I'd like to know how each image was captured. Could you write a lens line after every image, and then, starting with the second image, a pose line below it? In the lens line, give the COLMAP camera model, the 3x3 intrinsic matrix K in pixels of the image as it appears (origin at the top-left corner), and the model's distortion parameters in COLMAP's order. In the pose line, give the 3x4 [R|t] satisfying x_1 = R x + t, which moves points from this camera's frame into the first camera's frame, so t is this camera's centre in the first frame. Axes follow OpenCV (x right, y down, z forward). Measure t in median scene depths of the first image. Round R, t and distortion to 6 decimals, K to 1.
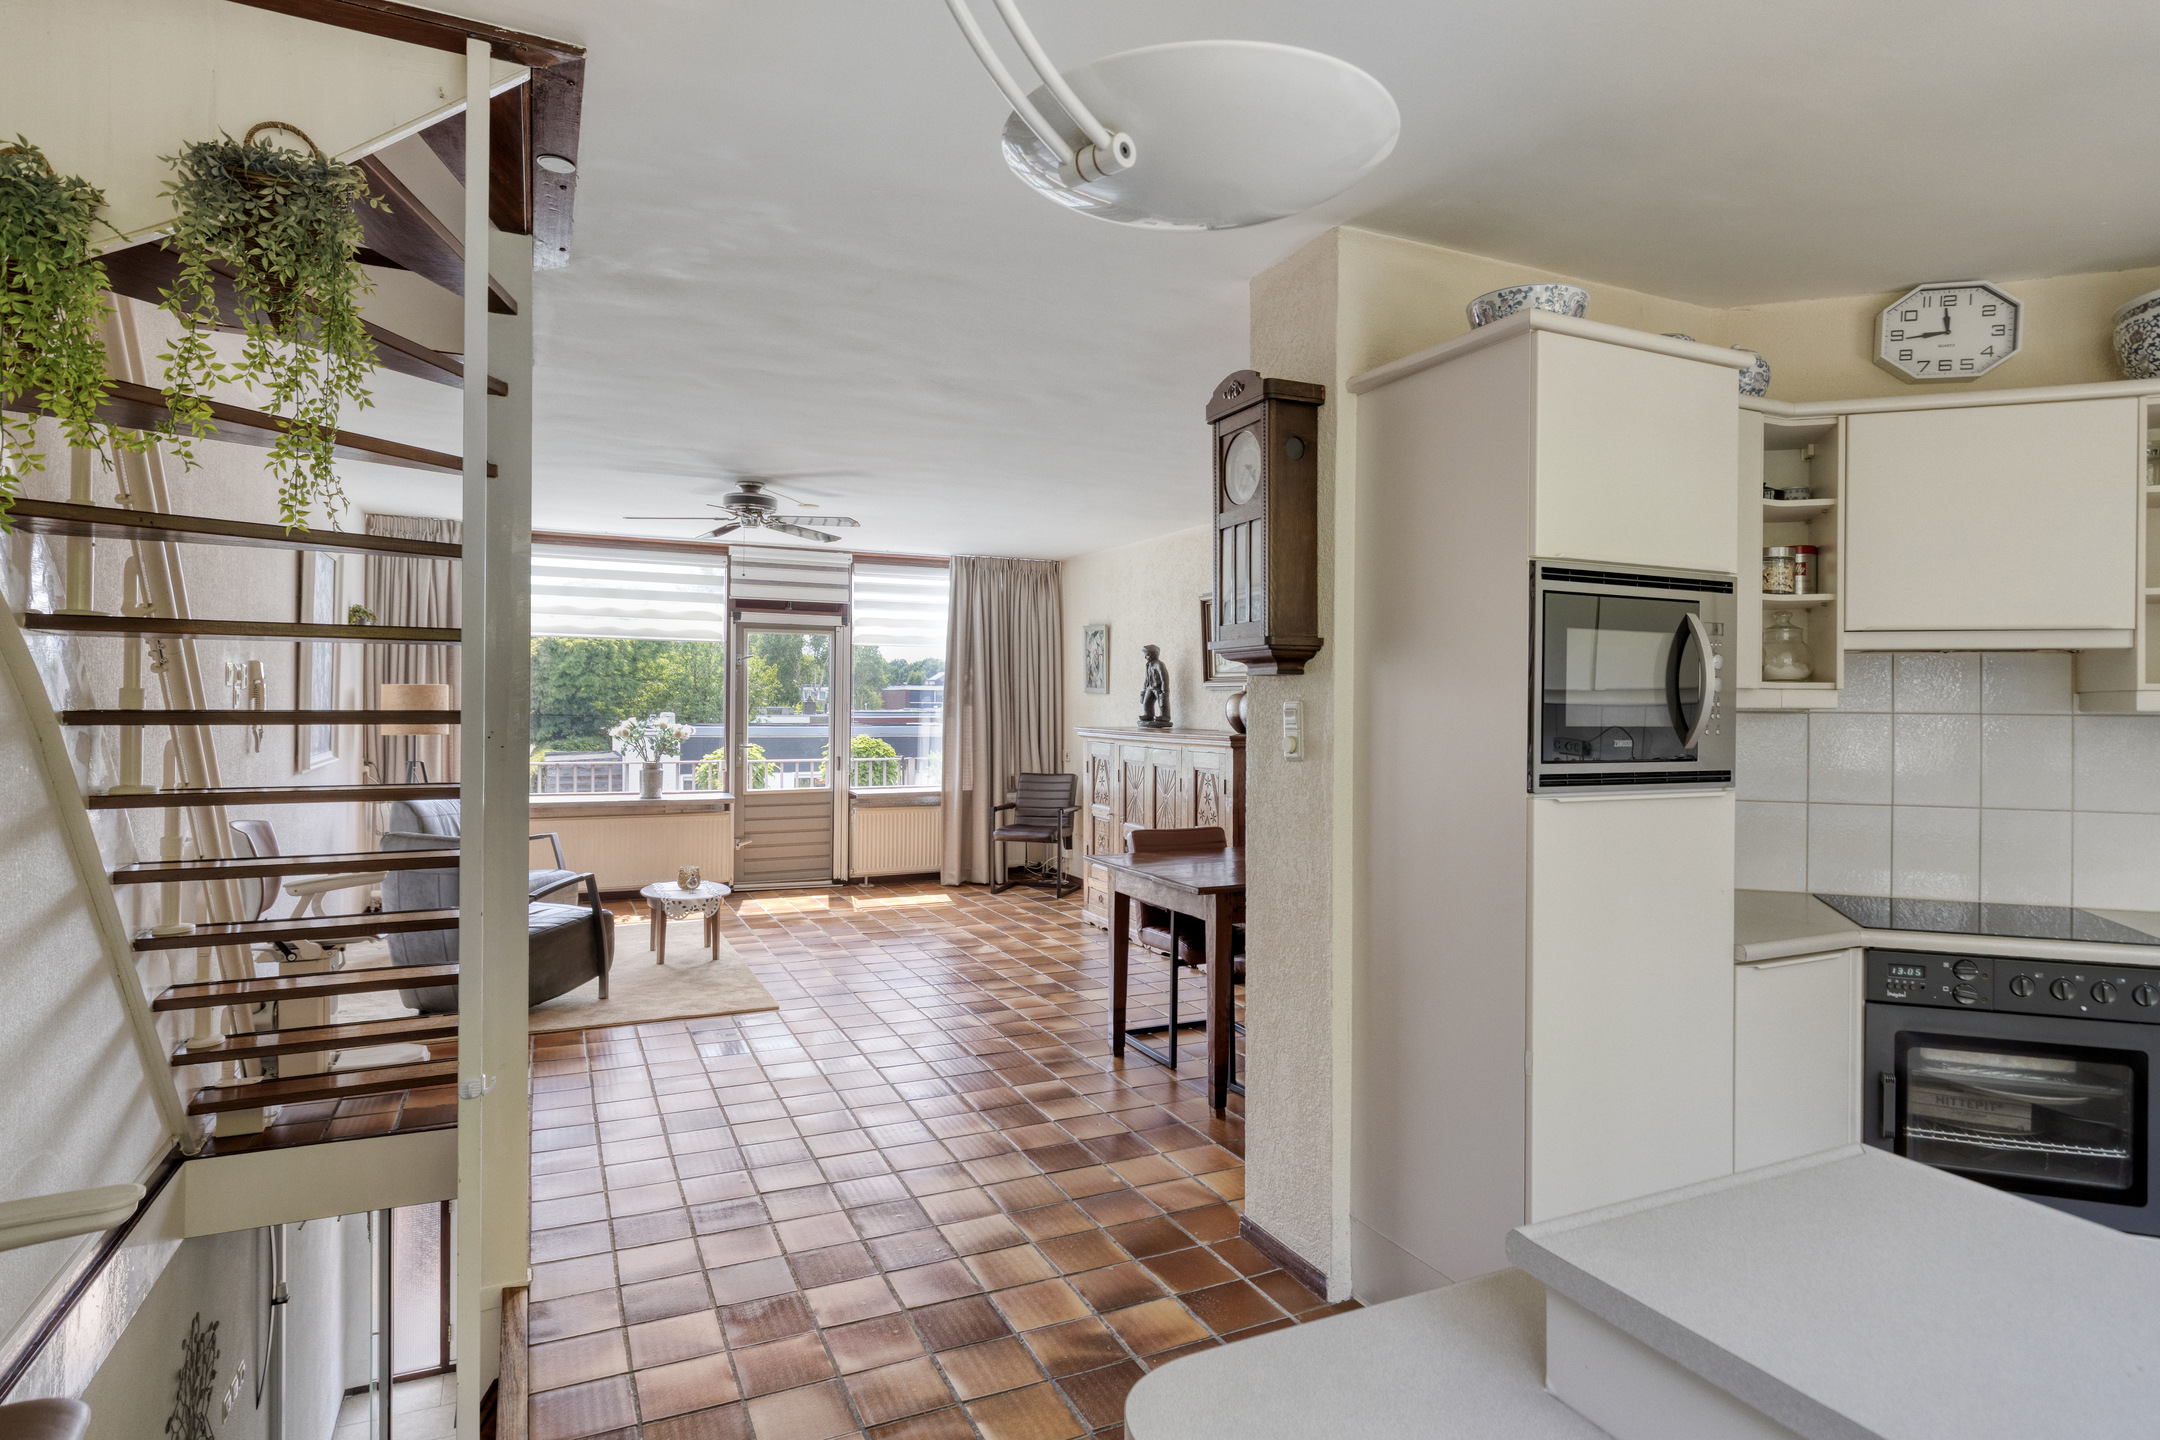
lens RADIAL K [[1168.8, 0, 1080.0], [0, 1168.8, 720.0], [0, 0, 1]] dist [0.002360, -0.000060]
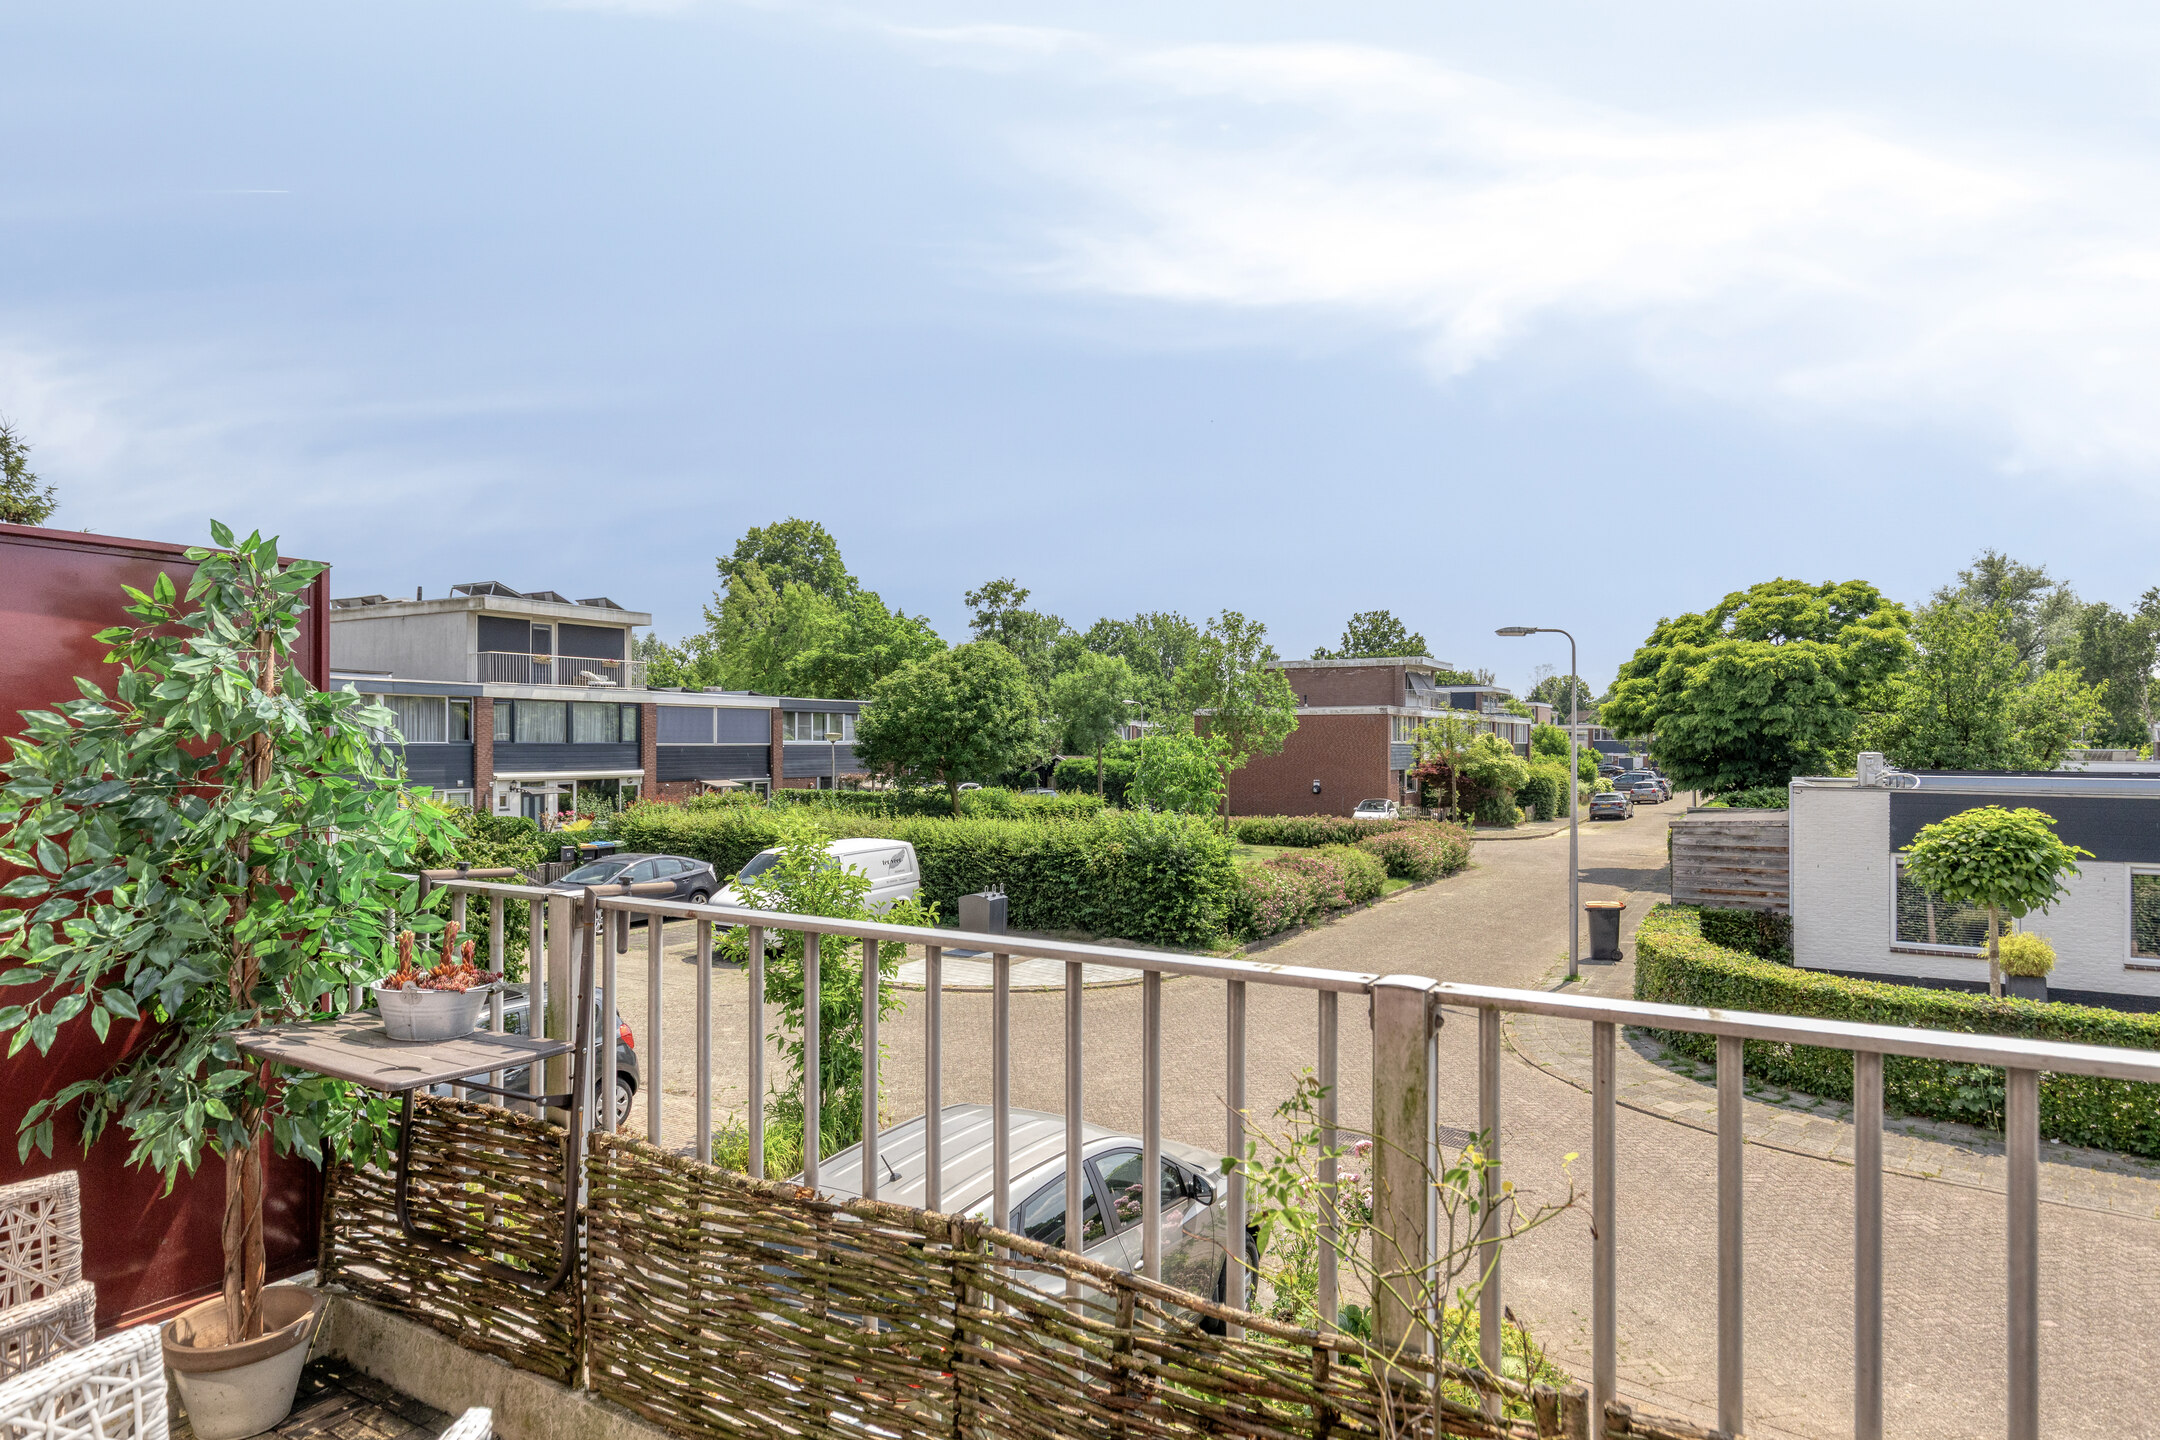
lens RADIAL K [[1198.2, 0, 1083.4], [0, 1198.2, 741.6], [0, 0, 1]] dist [0.000257, 0.001395]
pose [[0.572715, -0.004962, -0.819740, -0.037260], [-0.011320, 0.999838, -0.013961, 0.000449], [0.819677, 0.017275, 0.572566, 0.154646]]
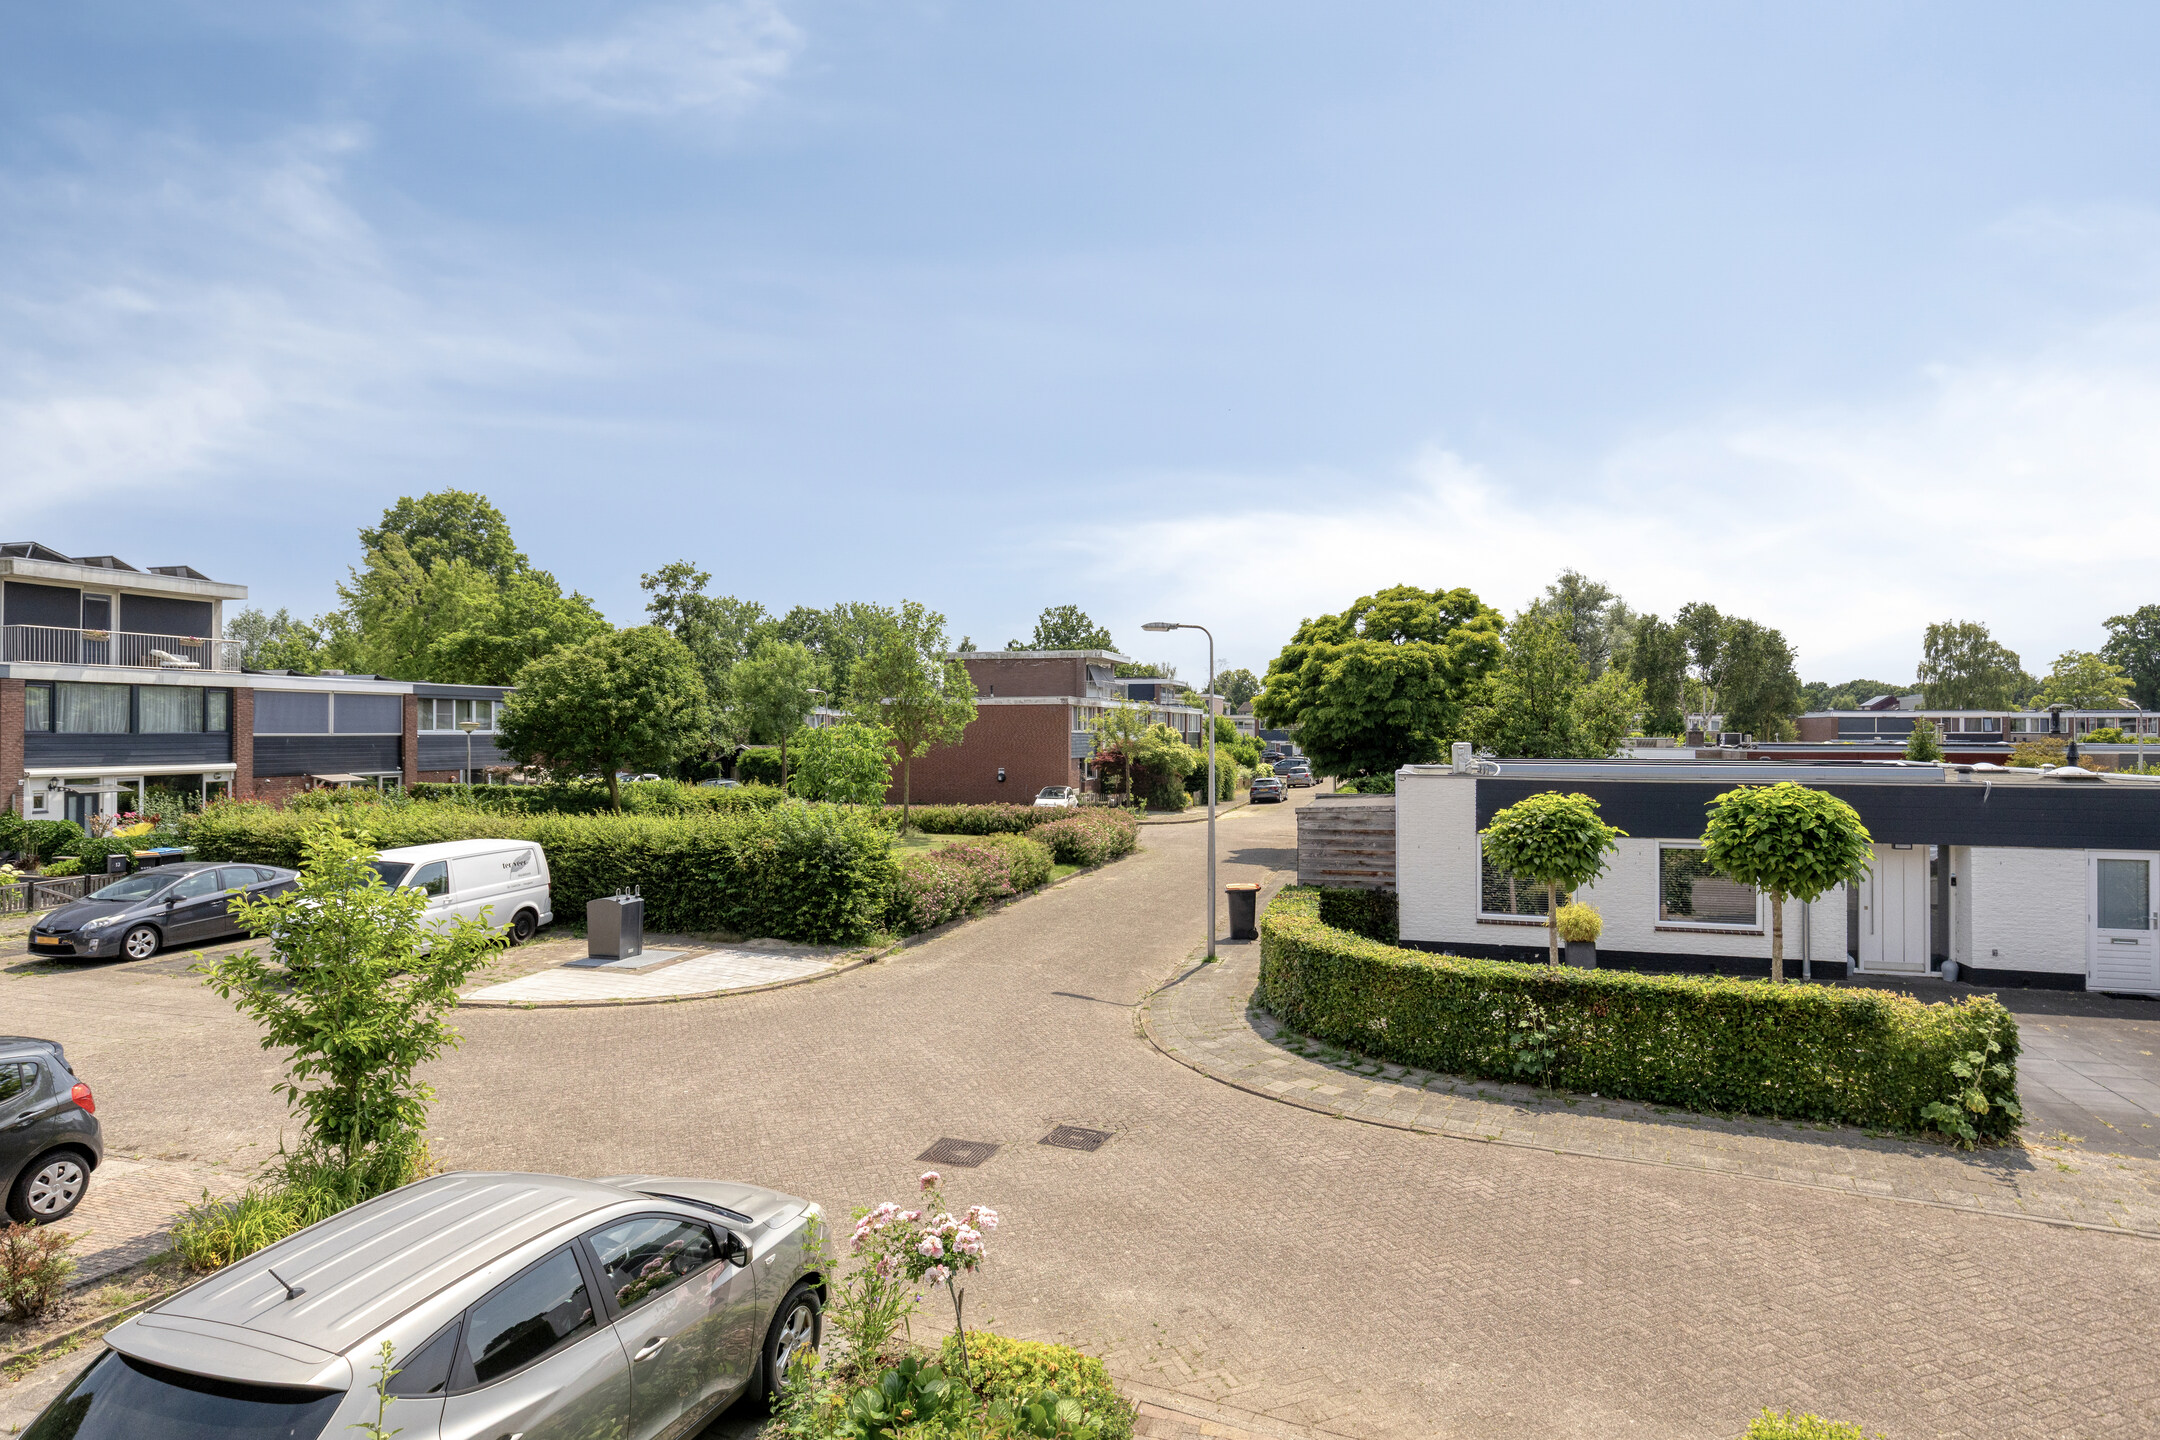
lens RADIAL K [[1168.8, 0, 1080.0], [0, 1168.8, 720.0], [0, 0, 1]] dist [0.002360, -0.000060]
pose [[0.755800, -0.010309, -0.654722, -0.038240], [-0.007876, 0.999661, -0.024833, -0.000854], [0.654755, 0.023925, 0.755462, 0.175558]]
